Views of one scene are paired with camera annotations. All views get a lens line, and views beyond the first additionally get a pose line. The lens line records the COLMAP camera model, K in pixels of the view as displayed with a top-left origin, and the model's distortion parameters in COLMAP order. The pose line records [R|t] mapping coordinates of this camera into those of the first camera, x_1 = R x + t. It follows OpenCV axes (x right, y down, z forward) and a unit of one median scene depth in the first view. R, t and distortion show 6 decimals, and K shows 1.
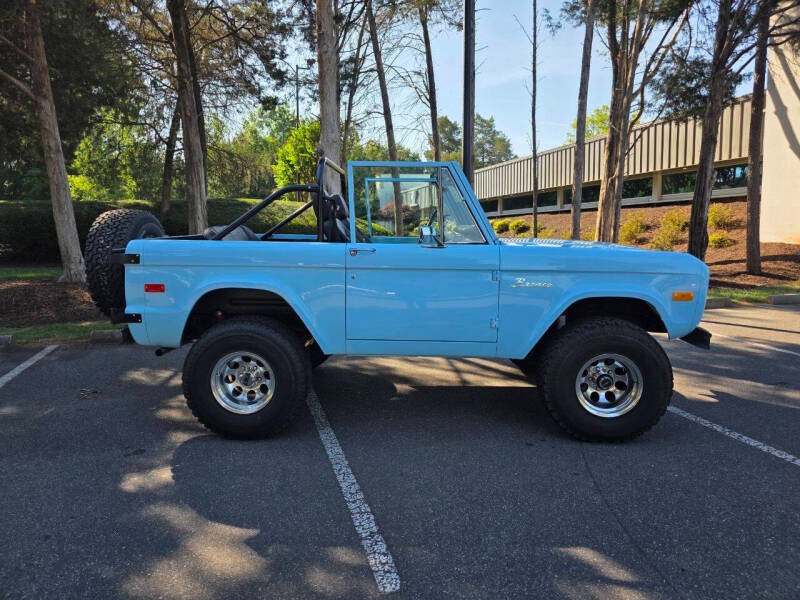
lens RADIAL K [[540.1, 0, 391.1], [0, 540.1, 296.8], [0, 0, 1]] dist [0.056430, -0.051291]
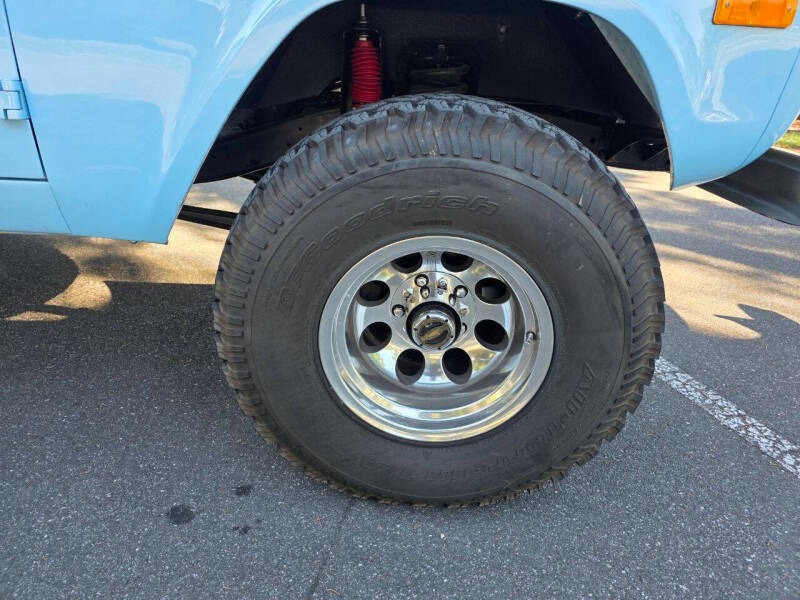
lens RADIAL K [[540.1, 0, 396.3], [0, 540.1, 292.3], [0, 0, 1]] dist [0.056430, -0.051291]
pose [[0.999471, 0.023122, 0.022875, 0.370468], [-0.028221, 0.966134, 0.256492, 0.064211], [-0.016170, -0.257002, 0.966276, 0.731550]]
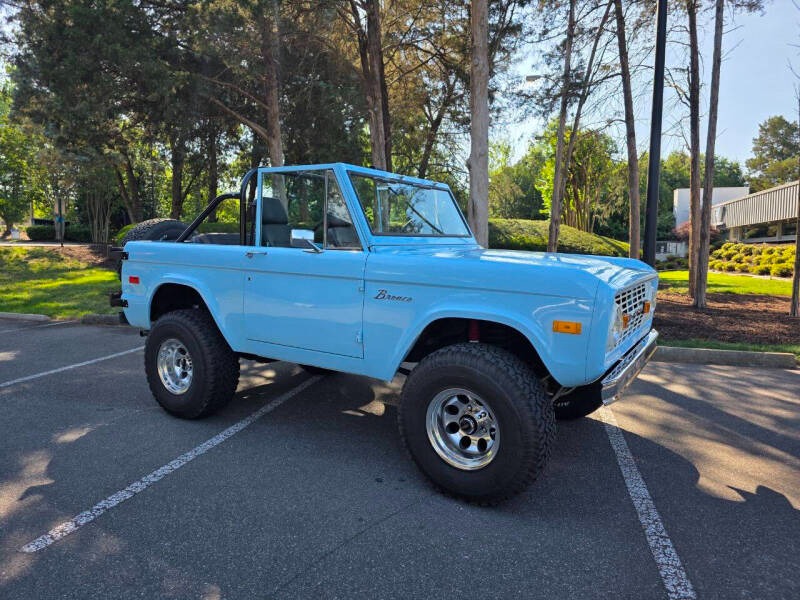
lens RADIAL K [[540.1, 0, 392.0], [0, 540.1, 297.6], [0, 0, 1]] dist [0.056430, -0.051291]
pose [[0.852740, 0.066950, -0.518027, 0.709340], [-0.086417, 0.996167, -0.013509, -0.010501], [0.515137, 0.056286, 0.855258, 0.249335]]
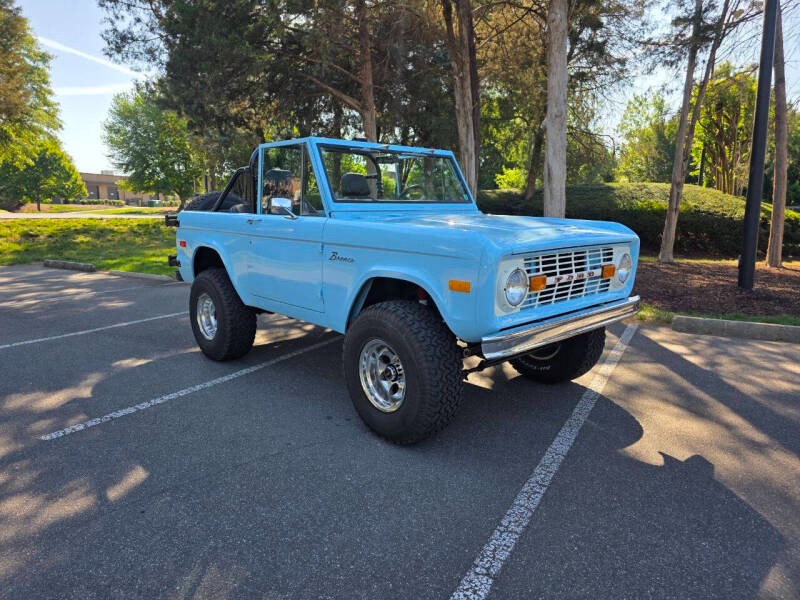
lens RADIAL K [[540.1, 0, 391.3], [0, 540.1, 302.1], [0, 0, 1]] dist [0.056430, -0.051291]
pose [[0.691920, 0.122929, -0.711432, 1.025102], [-0.100885, 0.992192, 0.073323, -0.024722], [0.714891, 0.021039, 0.698919, 0.382068]]
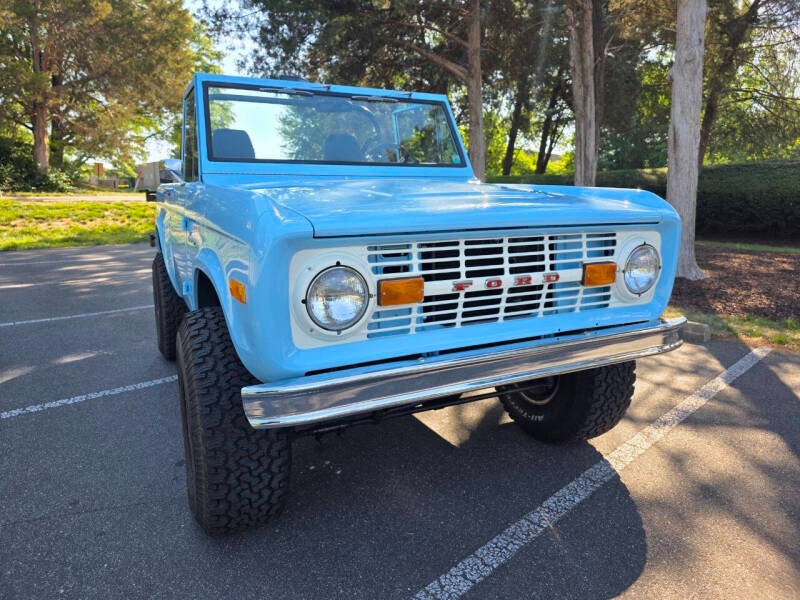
lens RADIAL K [[540.1, 0, 397.3], [0, 540.1, 294.1], [0, 0, 1]] dist [0.056430, -0.051291]
pose [[0.461847, 0.159781, -0.872449, 0.984231], [-0.123444, 0.985646, 0.115165, -0.065517], [0.878327, 0.054509, 0.474942, 0.903400]]
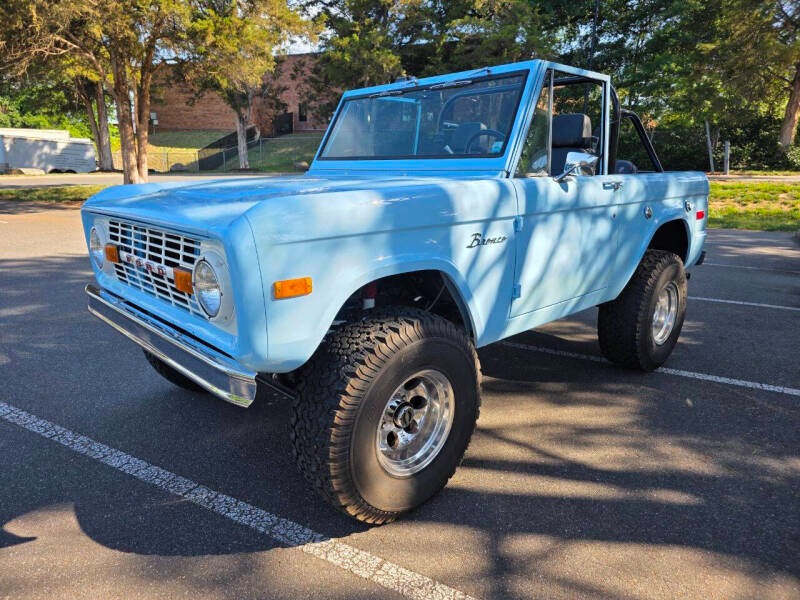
lens RADIAL K [[540.1, 0, 387.0], [0, 540.1, 293.9], [0, 0, 1]] dist [0.056430, -0.051291]
pose [[-0.727440, 0.149539, -0.669678, 0.809937], [-0.103193, 0.941022, 0.322224, -0.231757], [0.678368, 0.303504, -0.669106, 1.859060]]
